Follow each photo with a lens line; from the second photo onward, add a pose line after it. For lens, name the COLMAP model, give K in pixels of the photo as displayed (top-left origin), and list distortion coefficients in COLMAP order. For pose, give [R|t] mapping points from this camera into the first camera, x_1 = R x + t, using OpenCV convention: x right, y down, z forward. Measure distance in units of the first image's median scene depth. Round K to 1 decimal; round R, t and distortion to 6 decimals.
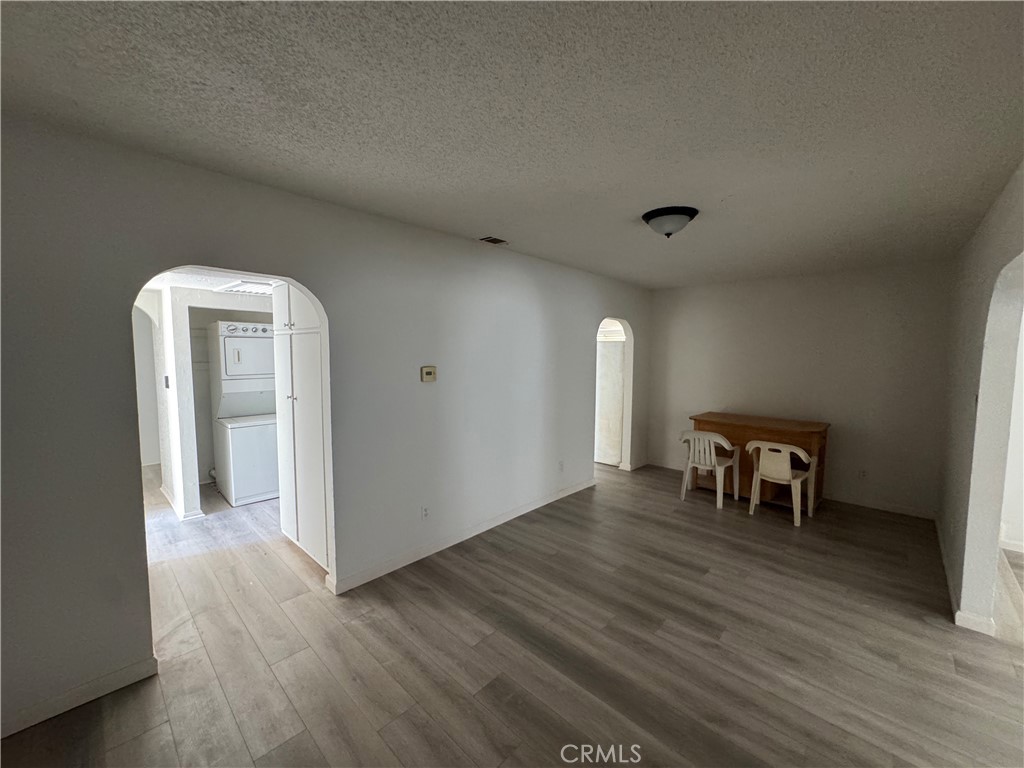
lens RADIAL K [[410.3, 0, 511.6], [0, 410.3, 382.9], [0, 0, 1]] dist [-0.005778, -0.000019]
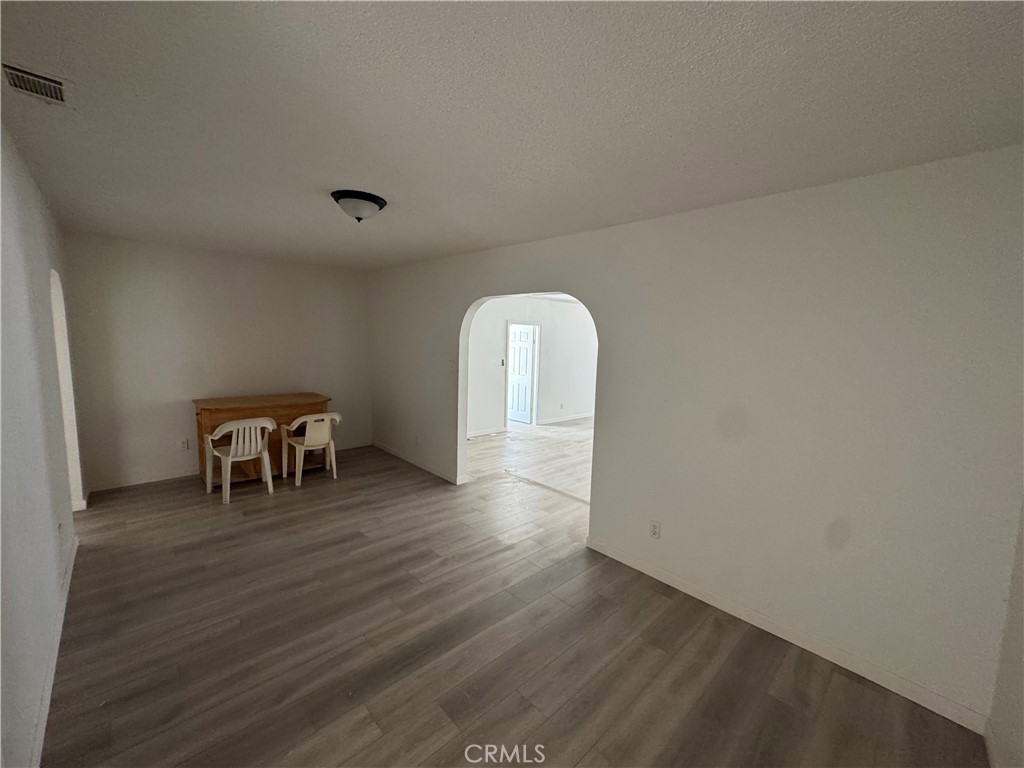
lens RADIAL K [[410.3, 0, 511.6], [0, 410.3, 382.9], [0, 0, 1]] dist [-0.005778, -0.000019]
pose [[0.051126, -0.115208, 0.992025, -0.522020], [0.045650, 0.992555, 0.112917, -0.048661], [-0.997648, 0.039513, 0.056005, 0.480508]]
